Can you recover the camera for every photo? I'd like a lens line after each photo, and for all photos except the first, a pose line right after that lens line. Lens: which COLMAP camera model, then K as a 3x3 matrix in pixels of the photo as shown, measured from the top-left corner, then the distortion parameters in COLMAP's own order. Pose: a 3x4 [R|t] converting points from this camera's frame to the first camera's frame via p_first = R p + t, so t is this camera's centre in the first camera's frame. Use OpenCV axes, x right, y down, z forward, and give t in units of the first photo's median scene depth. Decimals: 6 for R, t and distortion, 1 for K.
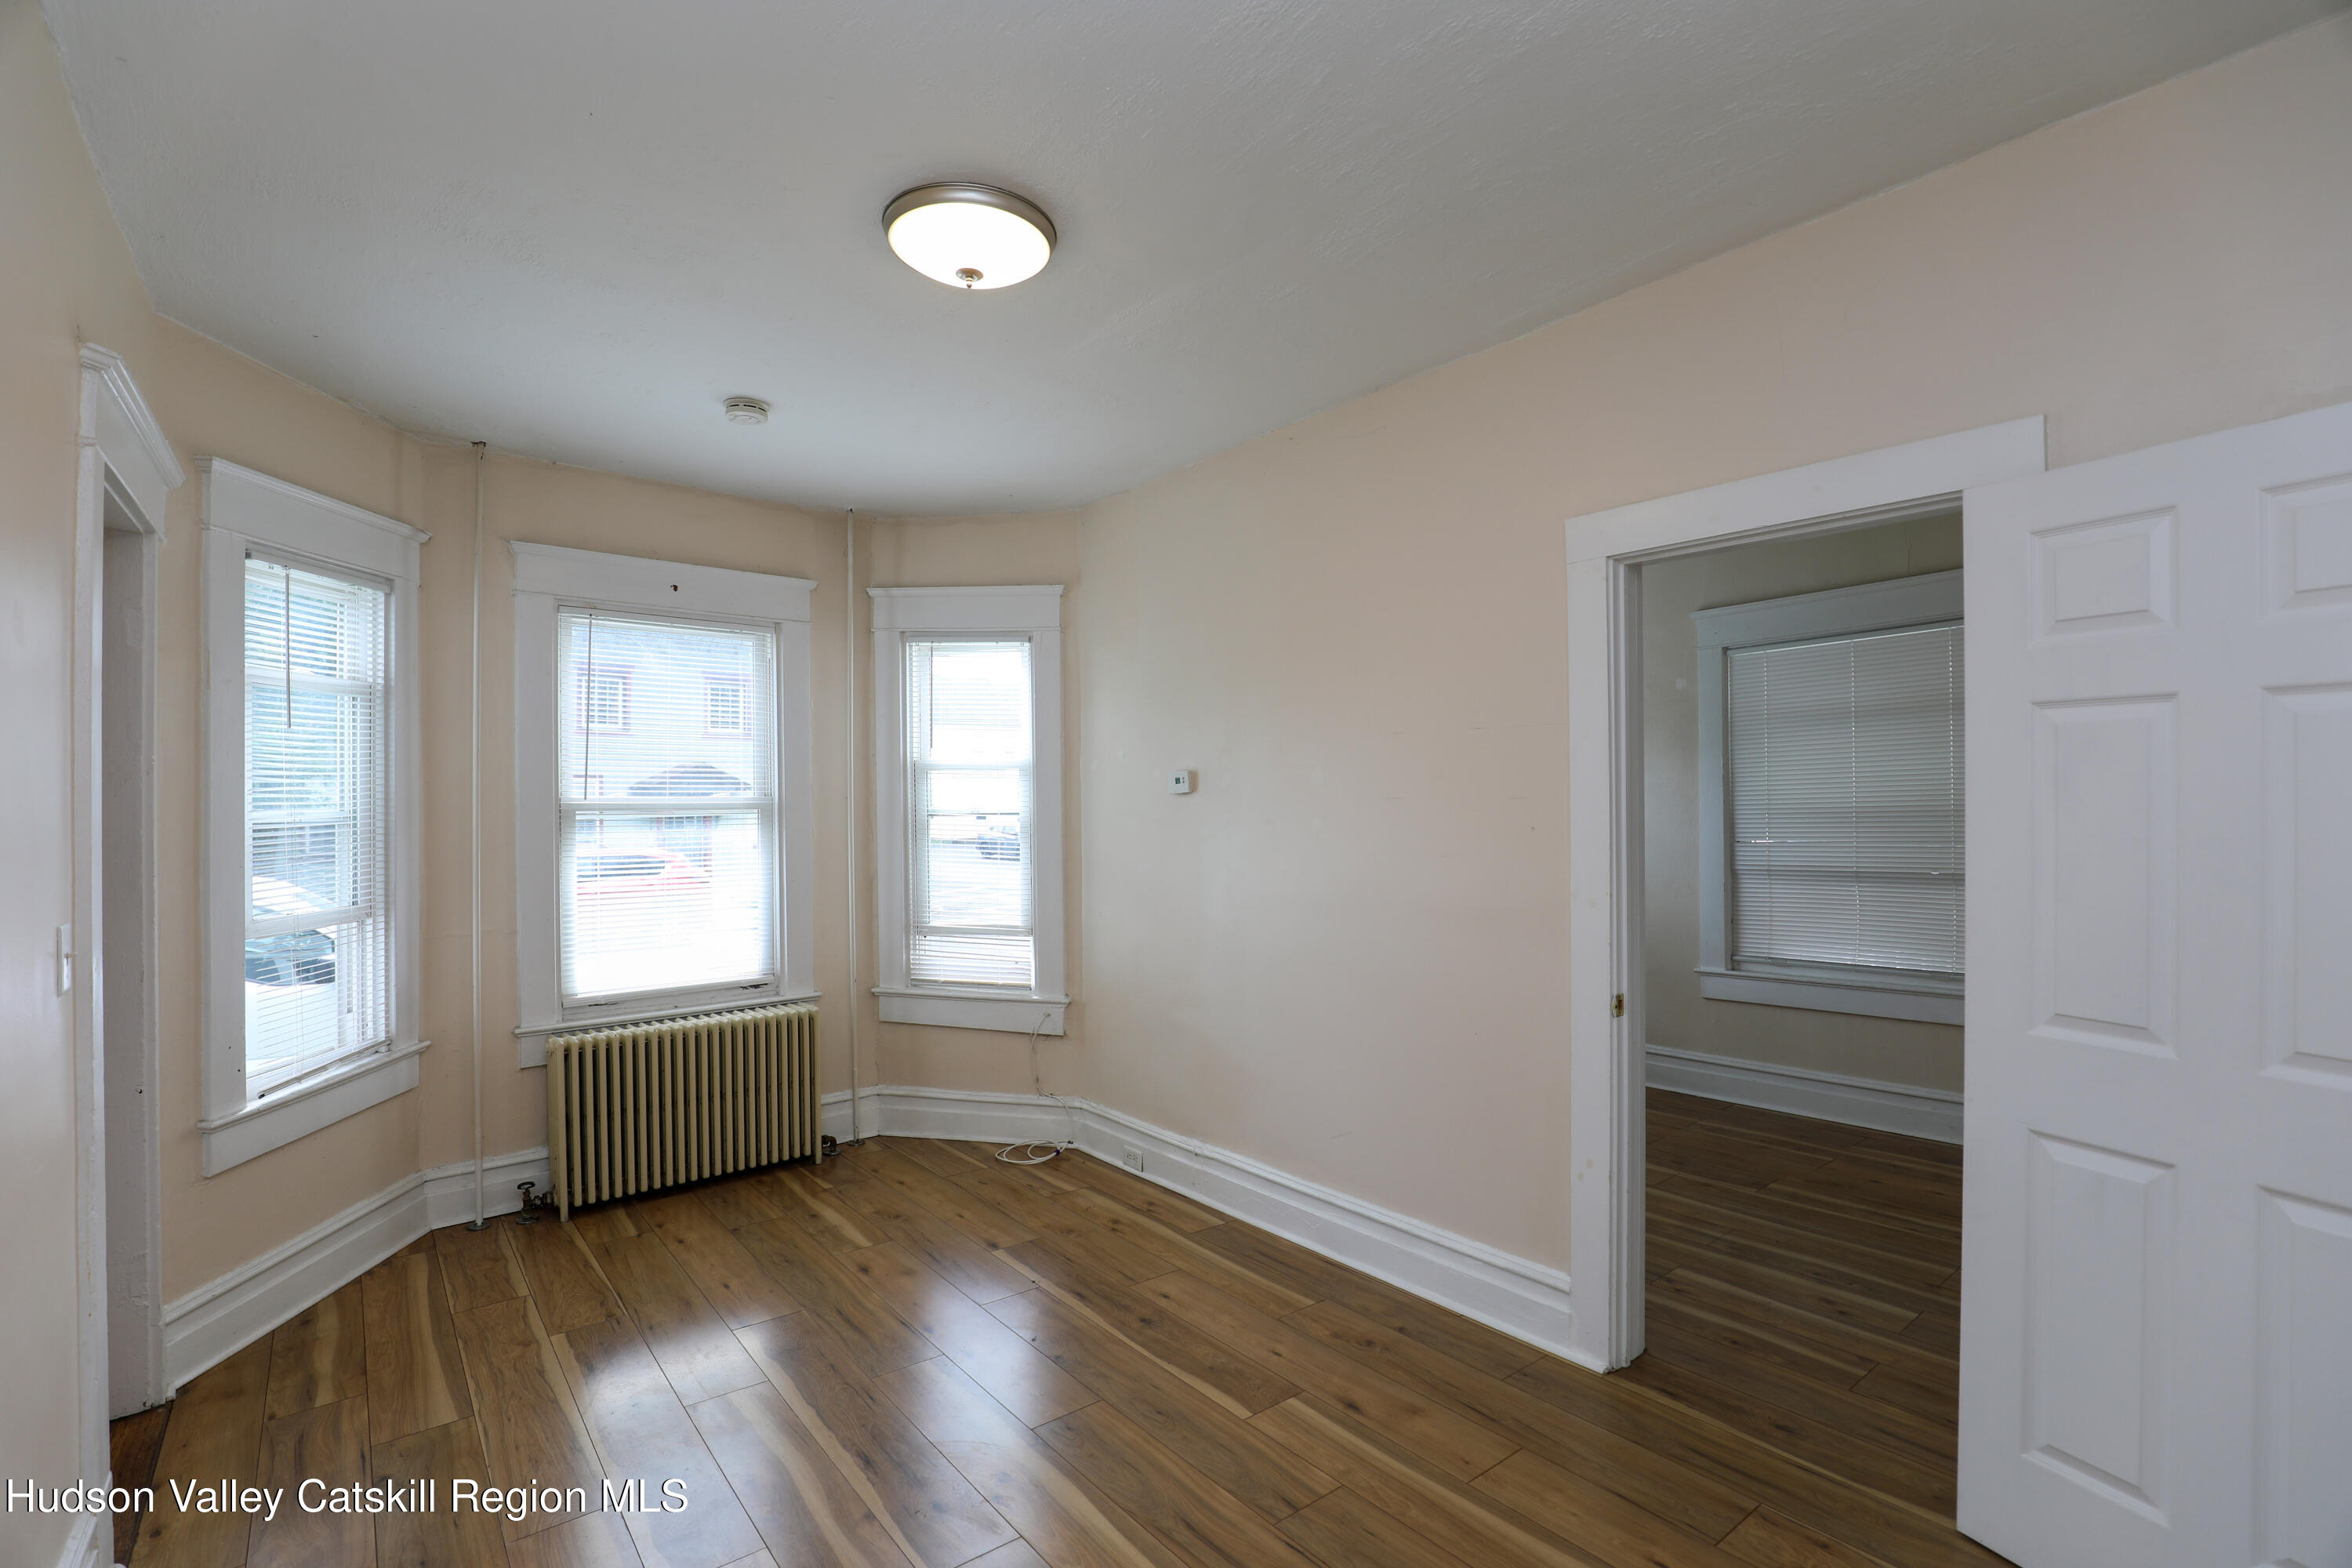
lens RADIAL K [[1079.6, 0, 1165.8], [0, 1079.6, 793.8], [0, 0, 1]] dist [-0.036875, 0.005135]
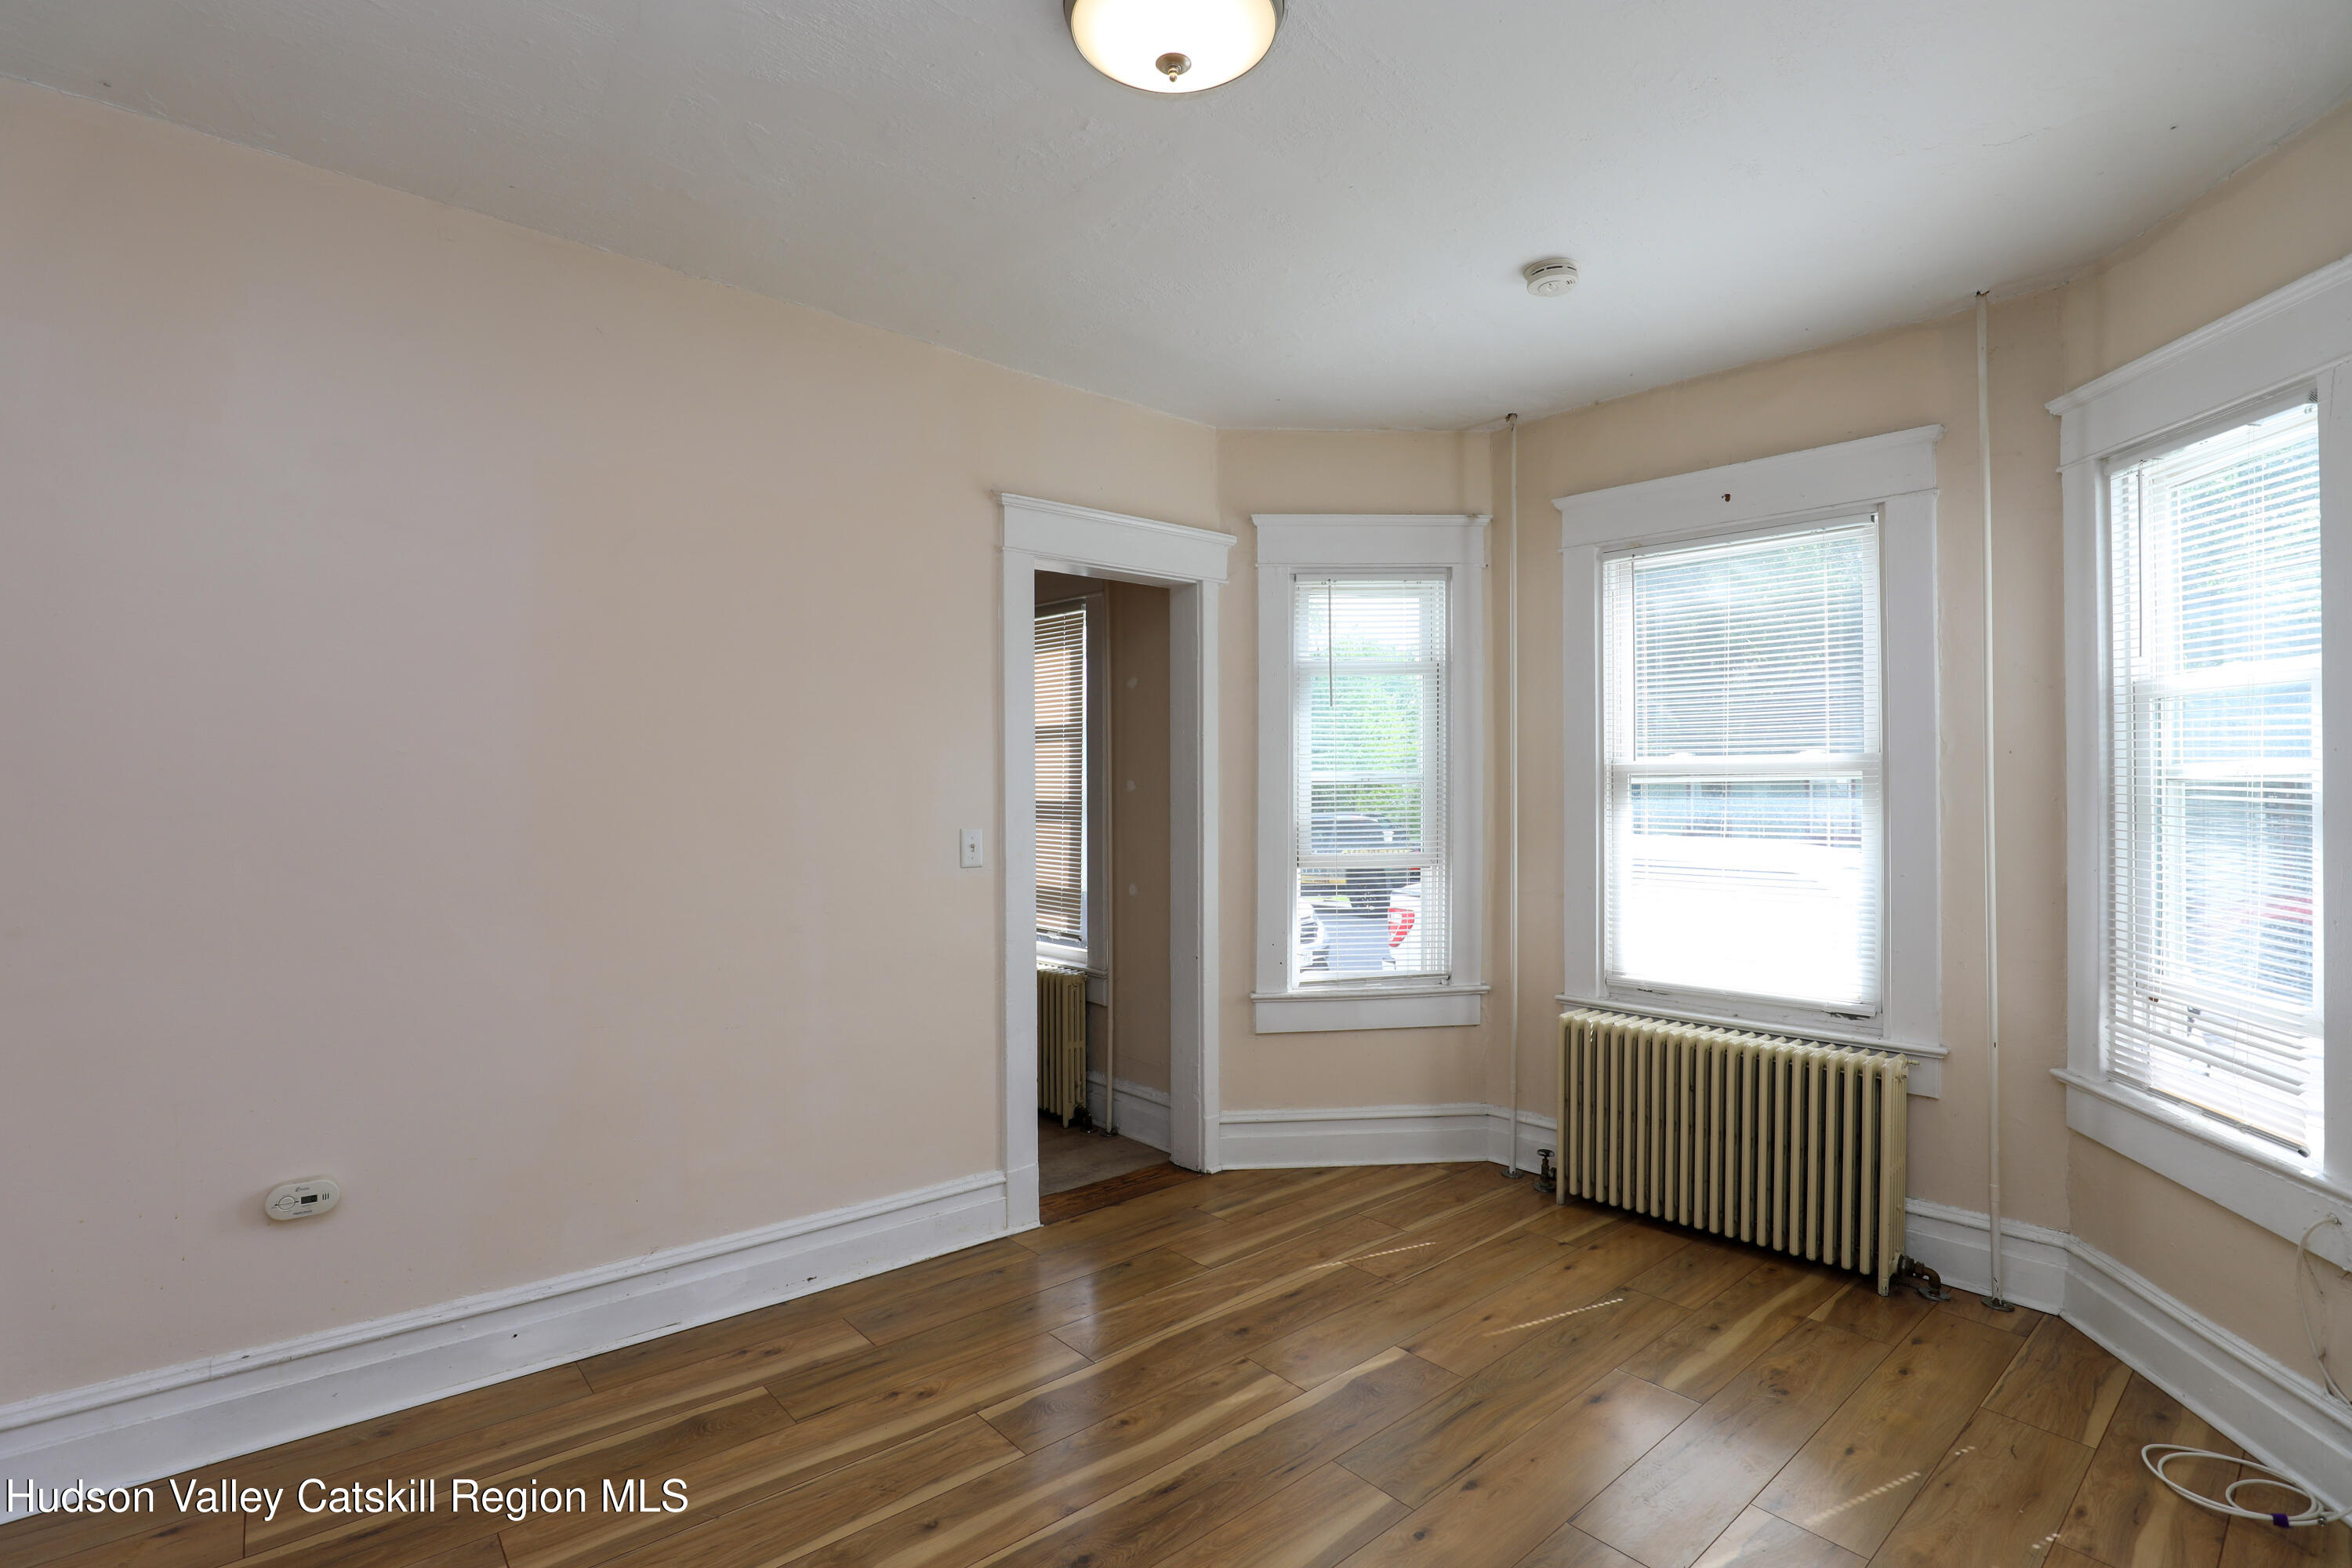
lens RADIAL K [[1079.6, 0, 1177.2], [0, 1079.6, 802.5], [0, 0, 1]] dist [-0.036875, 0.005135]
pose [[0.035701, 0.014758, -0.999254, 0.307786], [0.004907, 0.999876, 0.014942, 0.021705], [0.999350, -0.005437, 0.035624, 0.510067]]
